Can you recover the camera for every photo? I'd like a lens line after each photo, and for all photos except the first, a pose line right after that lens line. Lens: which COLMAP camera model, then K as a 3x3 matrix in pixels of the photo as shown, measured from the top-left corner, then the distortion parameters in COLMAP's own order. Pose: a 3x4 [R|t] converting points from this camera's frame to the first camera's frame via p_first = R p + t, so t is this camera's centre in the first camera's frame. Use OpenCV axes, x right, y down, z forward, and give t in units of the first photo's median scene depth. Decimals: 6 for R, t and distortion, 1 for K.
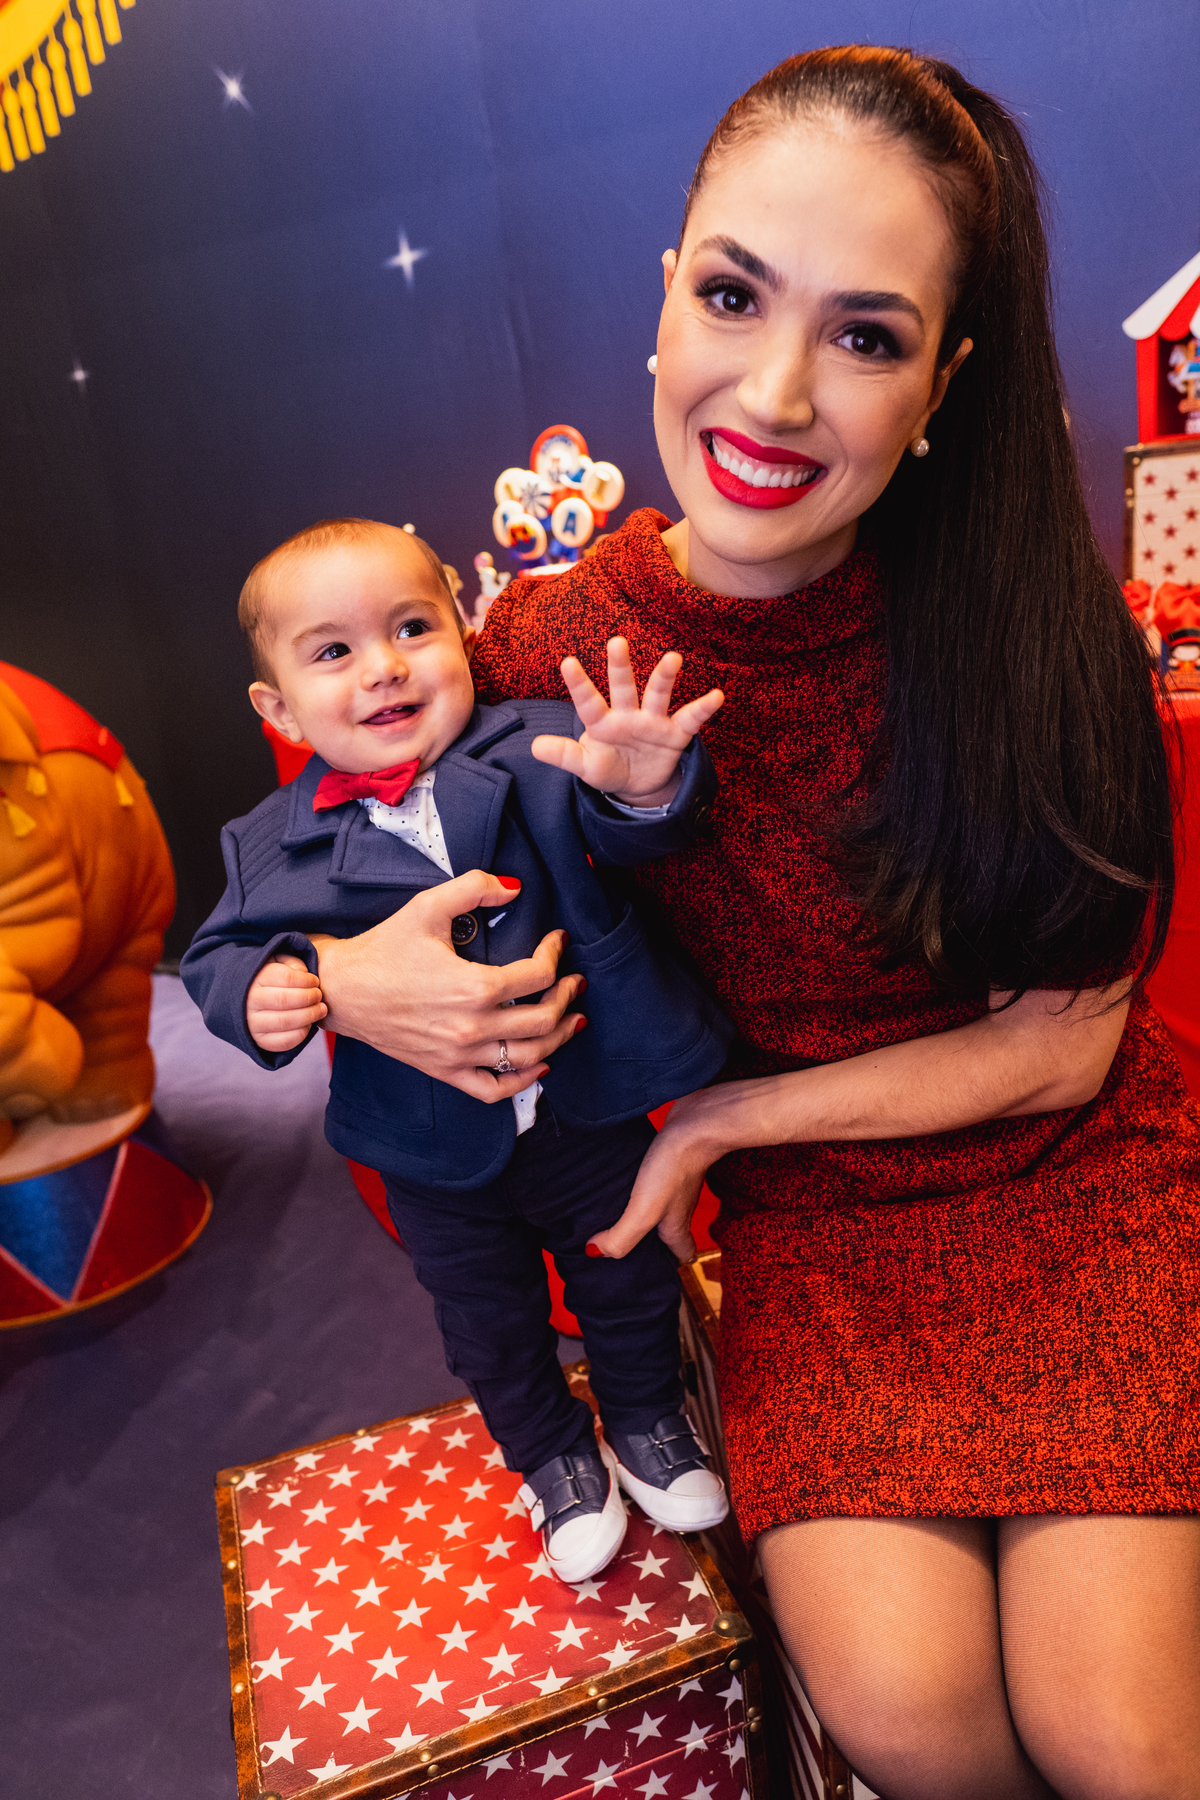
lens RADIAL K [[1265.4, 0, 587.9], [0, 1265.4, 906.0], [0, 0, 1]] dist [-0.005545, -0.000878]
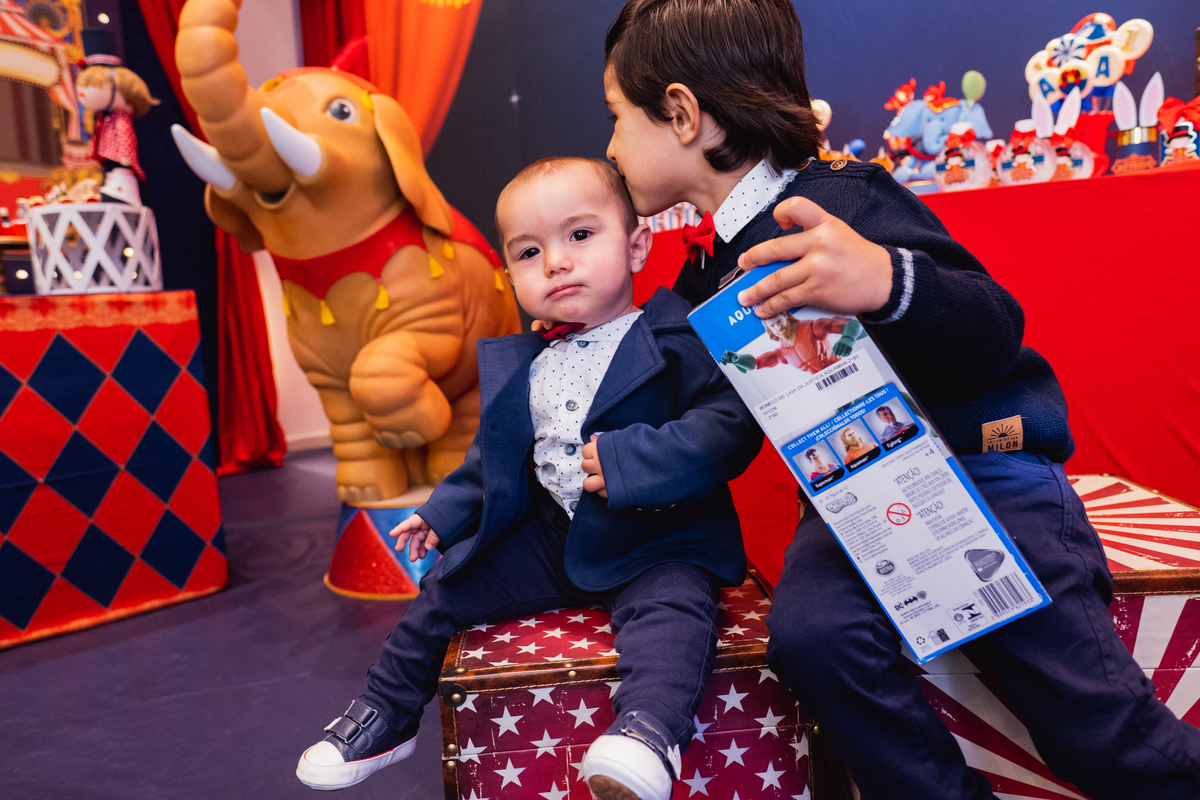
lens RADIAL K [[840.6, 0, 589.1], [0, 840.6, 395.4], [0, 0, 1]] dist [-0.009493, 0.003355]
pose [[0.960054, 0.076227, -0.269233, 0.057419], [-0.120951, 0.980697, -0.153637, 0.240126], [0.252324, 0.180063, 0.950742, 0.022825]]
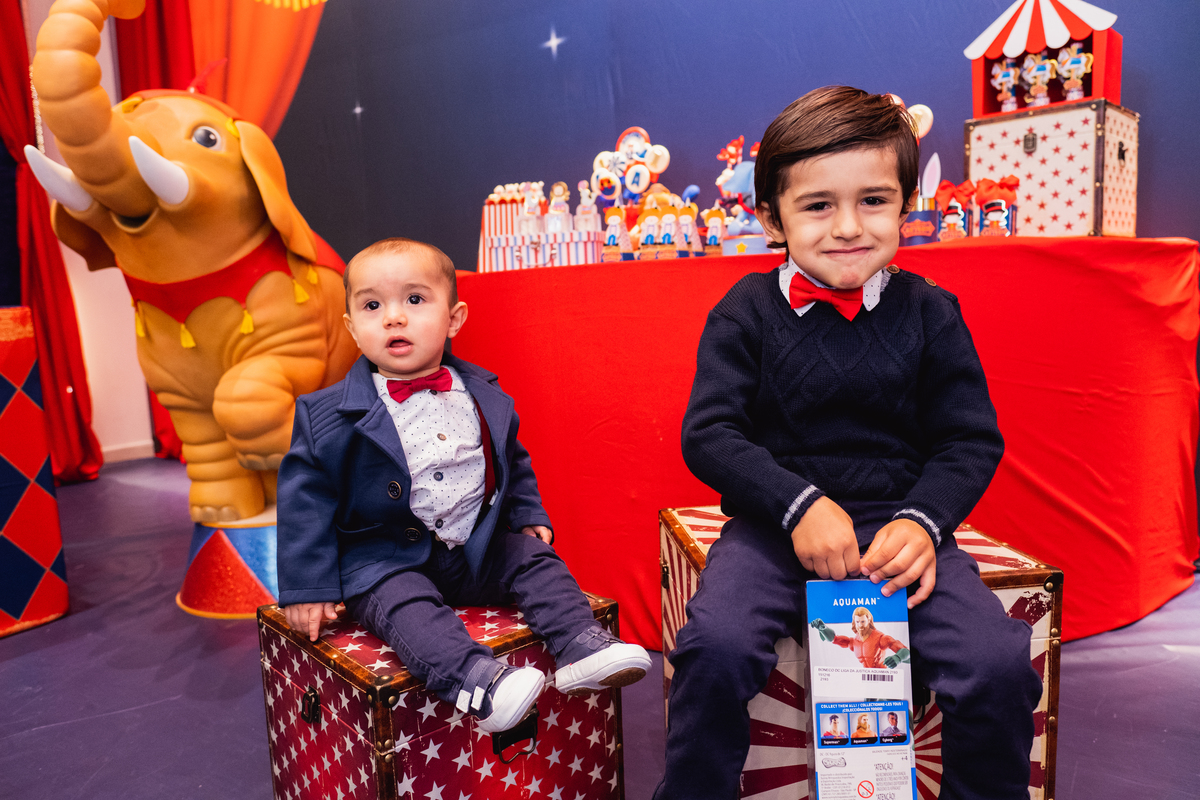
lens RADIAL K [[843.6, 0, 583.3], [0, 843.6, 407.9], [0, 0, 1]] dist [-0.005545, -0.000878]
pose [[0.994494, 0.077670, -0.070352, 0.023539], [-0.087951, 0.983621, -0.157336, 0.226785], [0.056979, 0.162657, 0.985036, -0.076815]]
